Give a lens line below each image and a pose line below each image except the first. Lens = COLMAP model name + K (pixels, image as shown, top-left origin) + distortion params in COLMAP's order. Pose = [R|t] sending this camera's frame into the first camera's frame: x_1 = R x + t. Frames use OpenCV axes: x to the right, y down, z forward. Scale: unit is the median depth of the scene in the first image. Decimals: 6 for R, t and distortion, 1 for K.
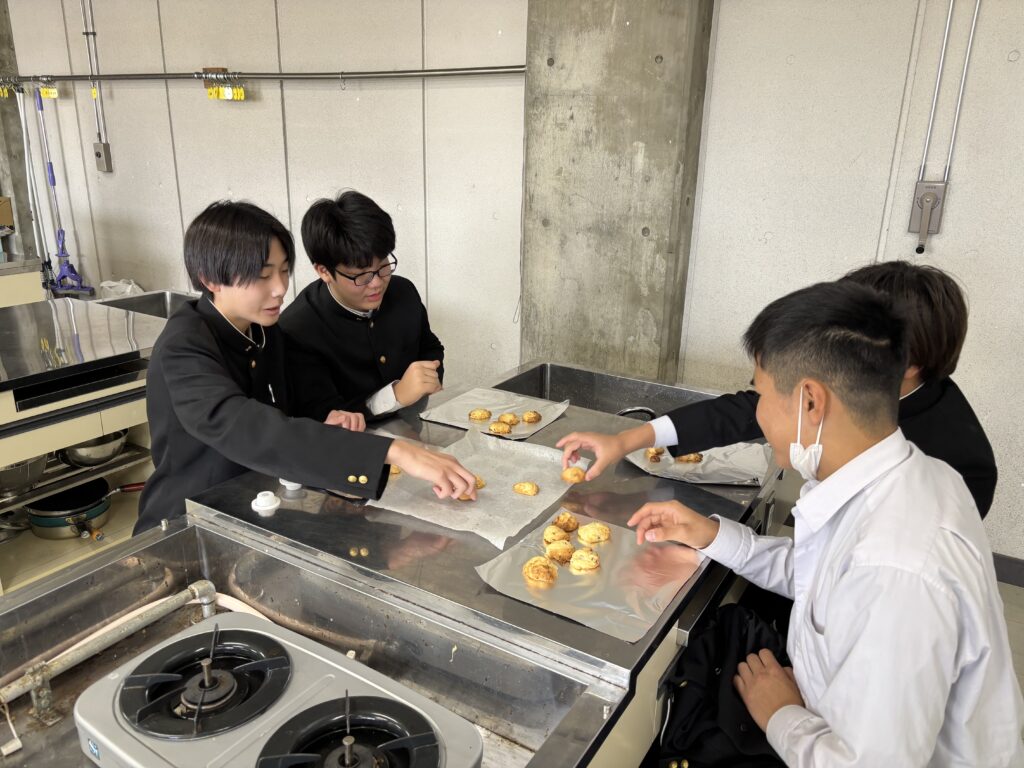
lens RADIAL K [[770.4, 0, 498.7], [0, 770.4, 389.7], [0, 0, 1]] dist [0.014718, -0.027770]
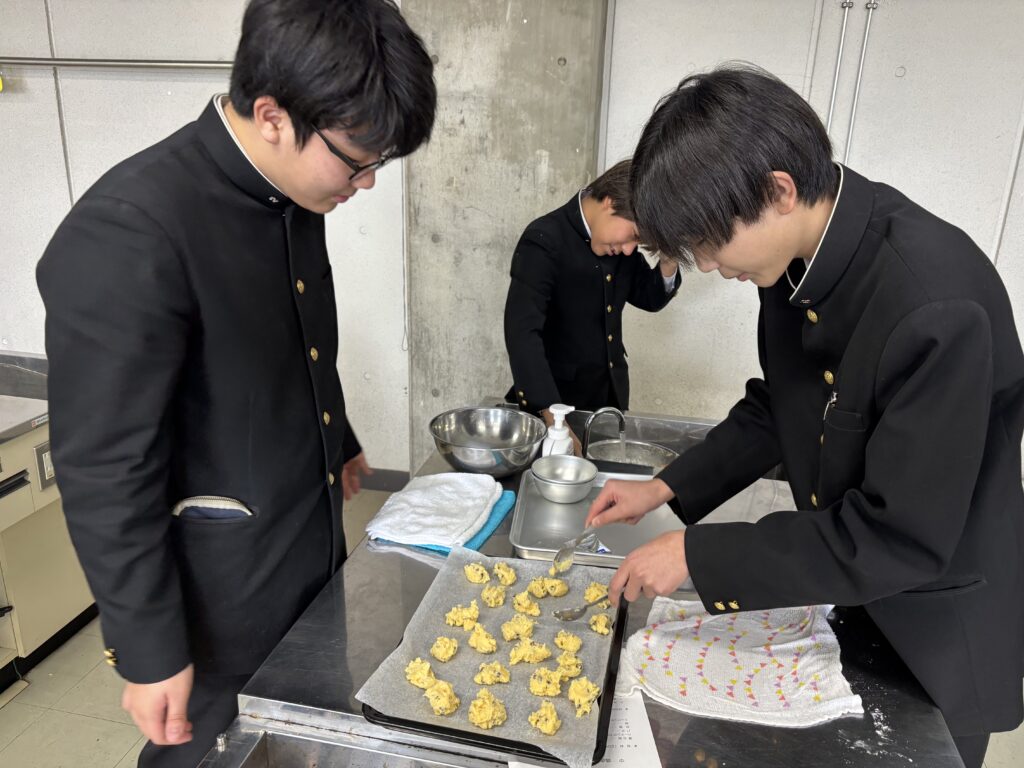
lens RADIAL K [[770.4, 0, 512.2], [0, 770.4, 390.9], [0, 0, 1]] dist [0.014718, -0.027770]
pose [[0.938197, -0.100588, 0.331163, -0.182334], [0.098540, 0.994867, 0.023014, -0.055431], [-0.331778, 0.011041, 0.943293, 0.134039]]
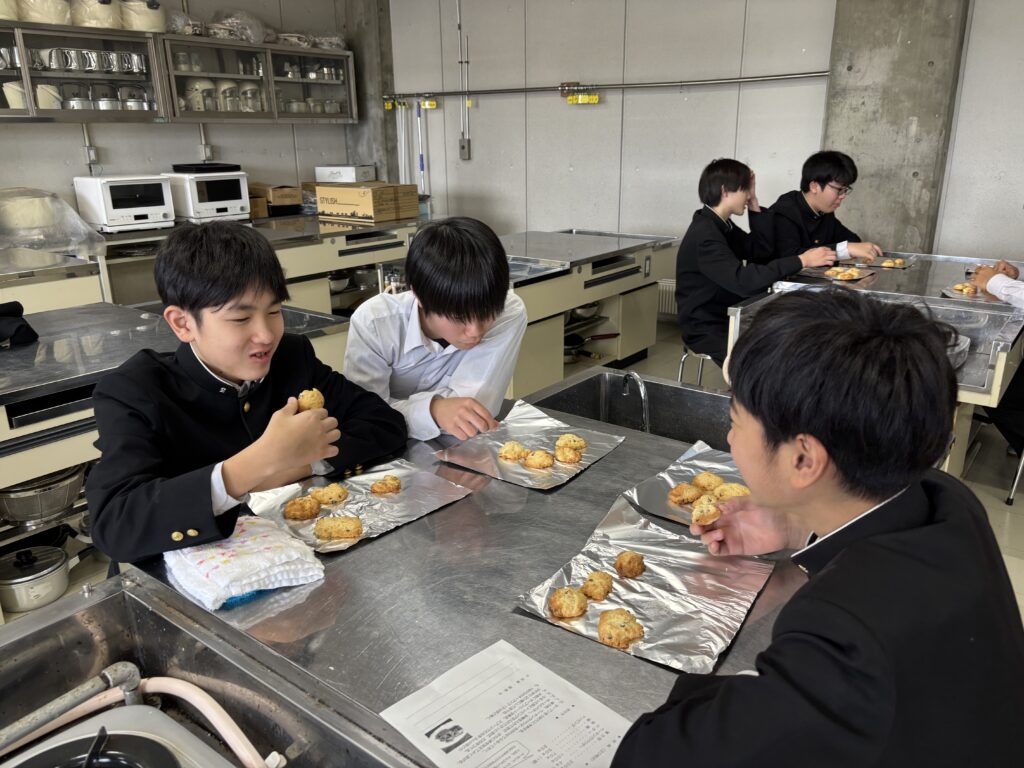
lens RADIAL K [[770.4, 0, 509.7], [0, 770.4, 387.6], [0, 0, 1]] dist [0.014718, -0.027770]
pose [[0.995265, -0.003394, -0.097138, -0.465981], [0.002186, 0.999919, -0.012537, 0.237252], [0.097173, 0.012265, 0.995192, -0.607565]]
